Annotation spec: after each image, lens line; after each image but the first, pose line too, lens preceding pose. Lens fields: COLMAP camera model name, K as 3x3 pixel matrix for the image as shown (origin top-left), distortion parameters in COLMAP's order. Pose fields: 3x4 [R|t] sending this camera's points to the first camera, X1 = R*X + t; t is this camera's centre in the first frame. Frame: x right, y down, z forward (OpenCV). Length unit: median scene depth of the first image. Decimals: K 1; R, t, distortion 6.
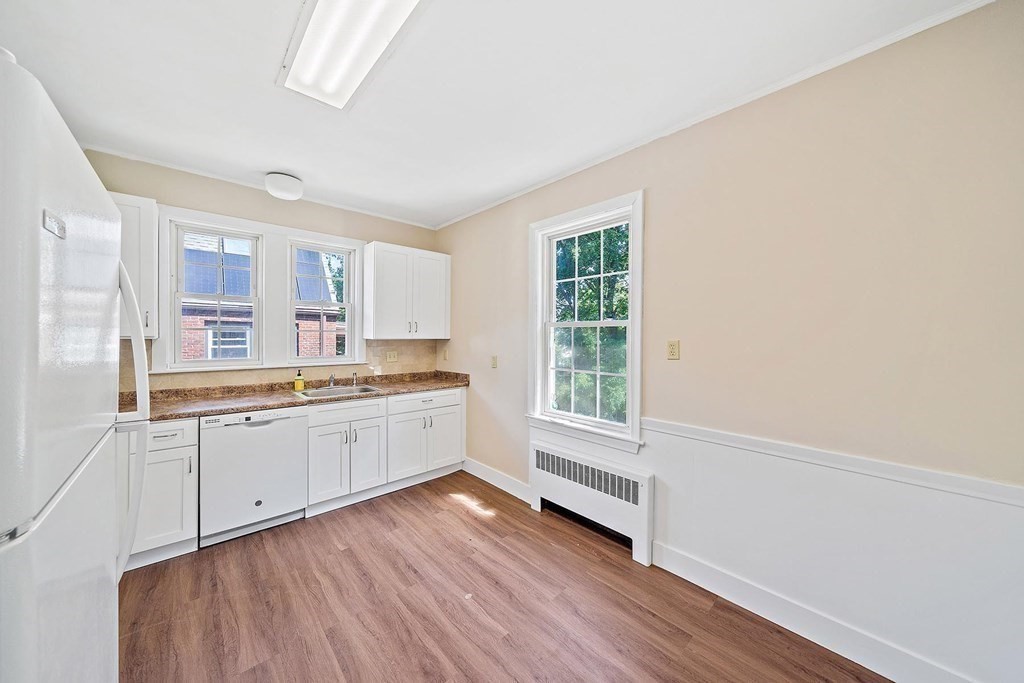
lens RADIAL K [[349.9, 0, 516.7], [0, 349.9, 337.6], [0, 0, 1]] dist [-0.002701, -0.000259]
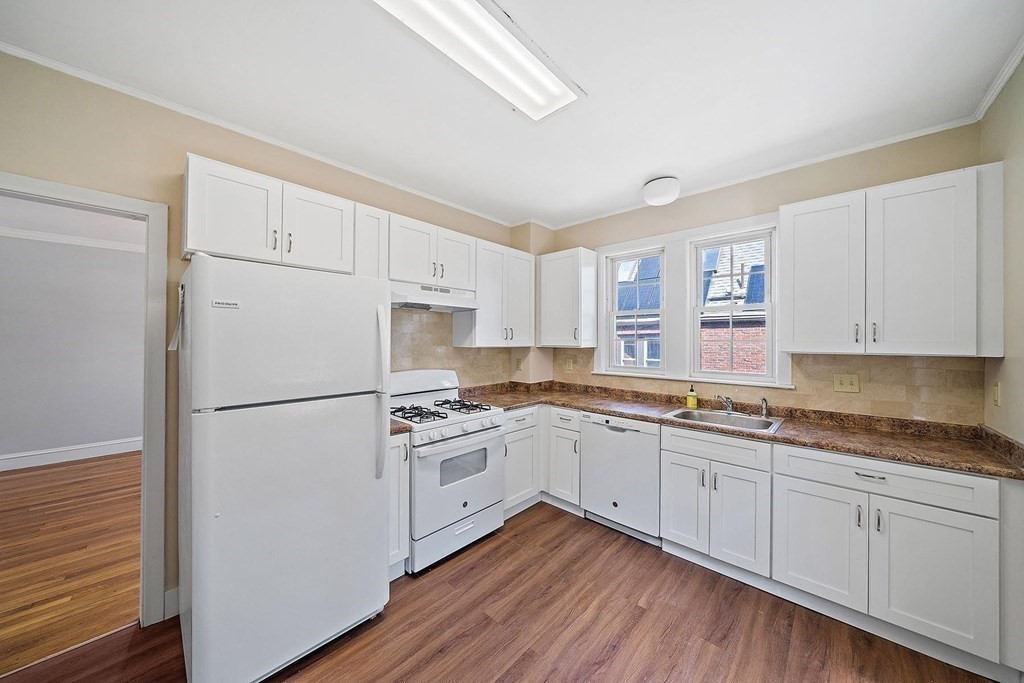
lens RADIAL K [[349.9, 0, 512.5], [0, 349.9, 339.4], [0, 0, 1]] dist [-0.002701, -0.000259]
pose [[0.069643, -0.012623, -0.997492, 0.265382], [-0.013361, 0.999818, -0.013585, -0.005929], [0.997482, 0.014274, 0.069462, 0.535572]]
